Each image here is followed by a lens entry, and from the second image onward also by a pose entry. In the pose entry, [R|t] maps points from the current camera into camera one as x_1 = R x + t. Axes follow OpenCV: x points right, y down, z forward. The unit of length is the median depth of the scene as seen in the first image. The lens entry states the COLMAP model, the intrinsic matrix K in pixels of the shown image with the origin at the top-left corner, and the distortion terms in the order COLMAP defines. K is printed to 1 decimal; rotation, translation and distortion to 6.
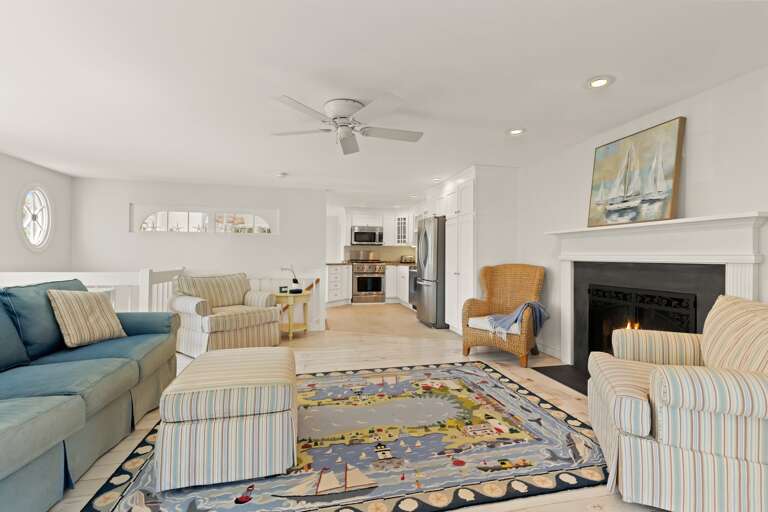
lens RADIAL K [[348.9, 0, 388.0], [0, 348.9, 254.8], [0, 0, 1]] dist [0.011682, -0.002601]
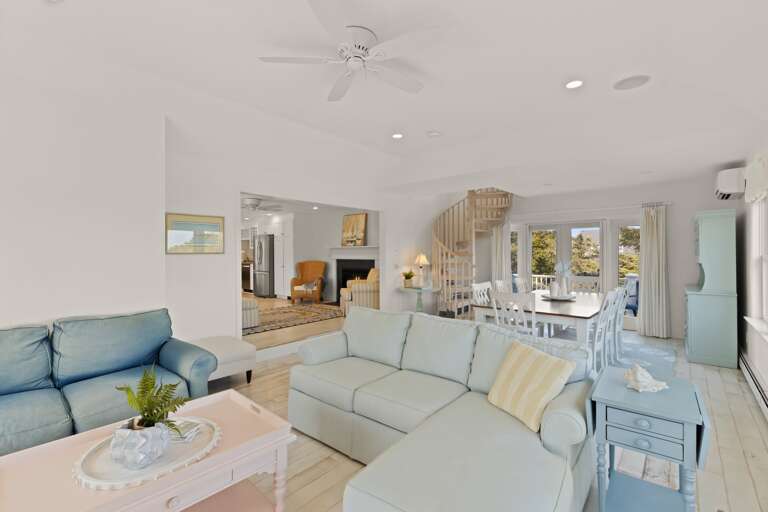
lens RADIAL K [[348.9, 0, 387.1], [0, 348.9, 255.4], [0, 0, 1]] dist [0.011682, -0.002601]
pose [[0.816842, -0.018629, 0.576560, -0.655492], [0.009206, 0.999772, 0.019260, -0.058194], [-0.576788, -0.010424, 0.816827, -1.330917]]
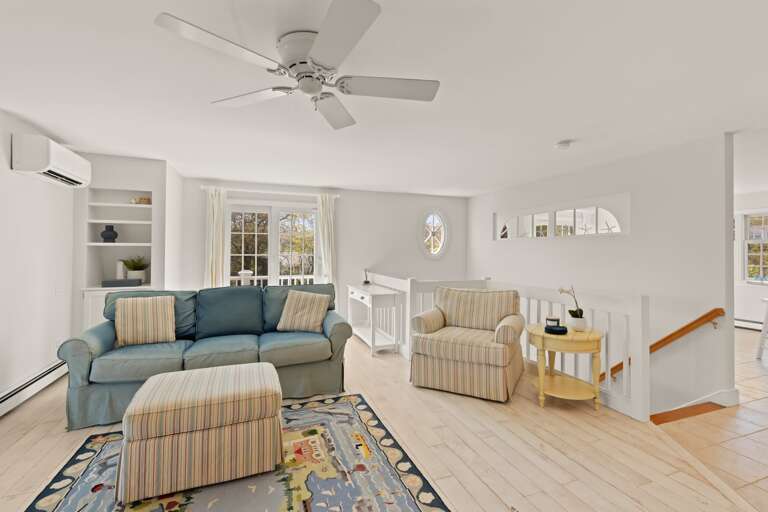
lens RADIAL K [[348.9, 0, 384.4], [0, 348.9, 251.0], [0, 0, 1]] dist [0.011682, -0.002601]
pose [[0.129652, -0.005989, -0.991541, 0.439969], [0.001396, 0.999982, -0.005858, -0.044640], [0.991559, -0.000625, 0.129658, 0.891303]]
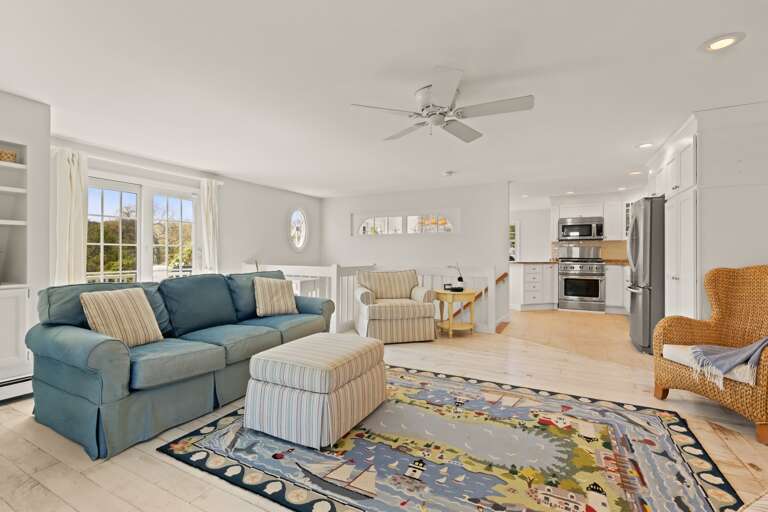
lens RADIAL K [[348.9, 0, 381.9], [0, 348.9, 254.4], [0, 0, 1]] dist [0.011682, -0.002601]
pose [[0.758050, -0.004505, -0.652181, 0.316638], [0.007051, 0.999974, 0.001288, 0.003849], [0.652159, -0.005575, 0.758062, 0.161583]]
